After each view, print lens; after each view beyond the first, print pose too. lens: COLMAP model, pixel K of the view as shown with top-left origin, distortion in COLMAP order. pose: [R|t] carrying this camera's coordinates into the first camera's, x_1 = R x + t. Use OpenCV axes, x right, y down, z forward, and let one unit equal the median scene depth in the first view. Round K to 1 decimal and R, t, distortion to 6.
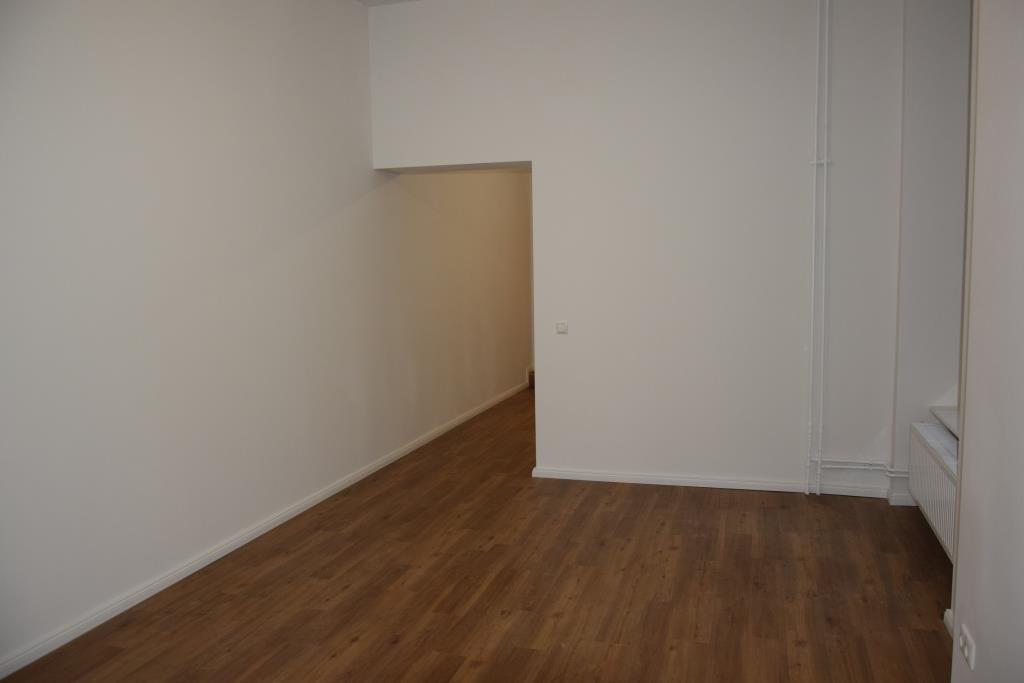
lens RADIAL K [[785.2, 0, 526.0], [0, 785.2, 343.3], [0, 0, 1]] dist [-0.039372, 0.003476]
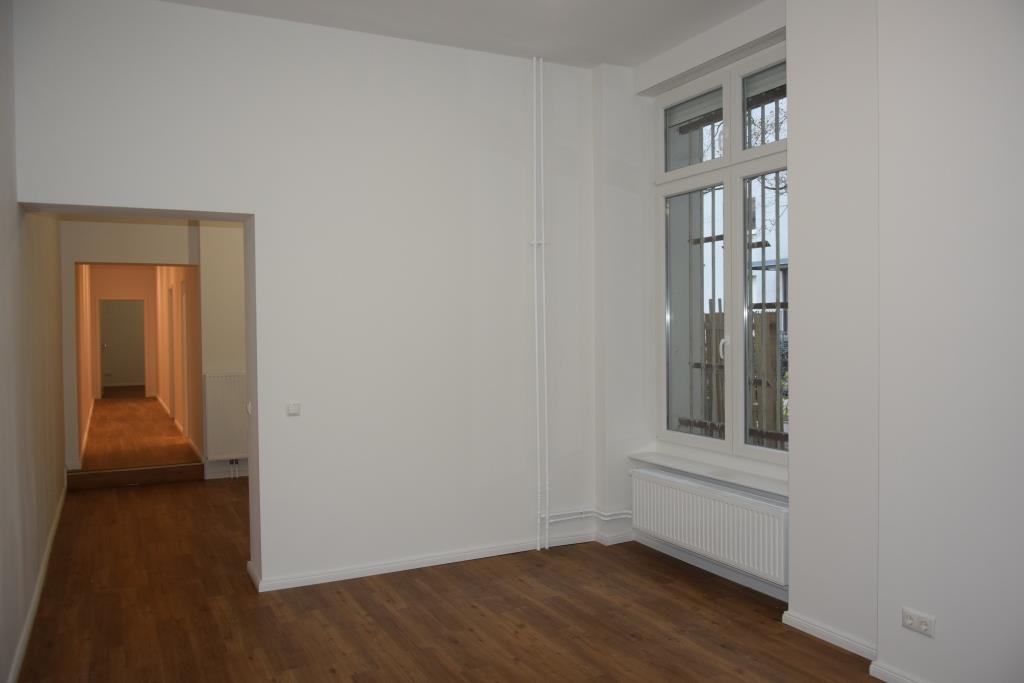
lens RADIAL K [[785.2, 0, 526.0], [0, 785.2, 343.3], [0, 0, 1]] dist [-0.039372, 0.003476]
pose [[0.730418, -0.006885, 0.682966, -0.395462], [0.070074, 0.995428, -0.064907, -0.019872], [-0.679396, 0.095268, 0.727561, 0.219678]]
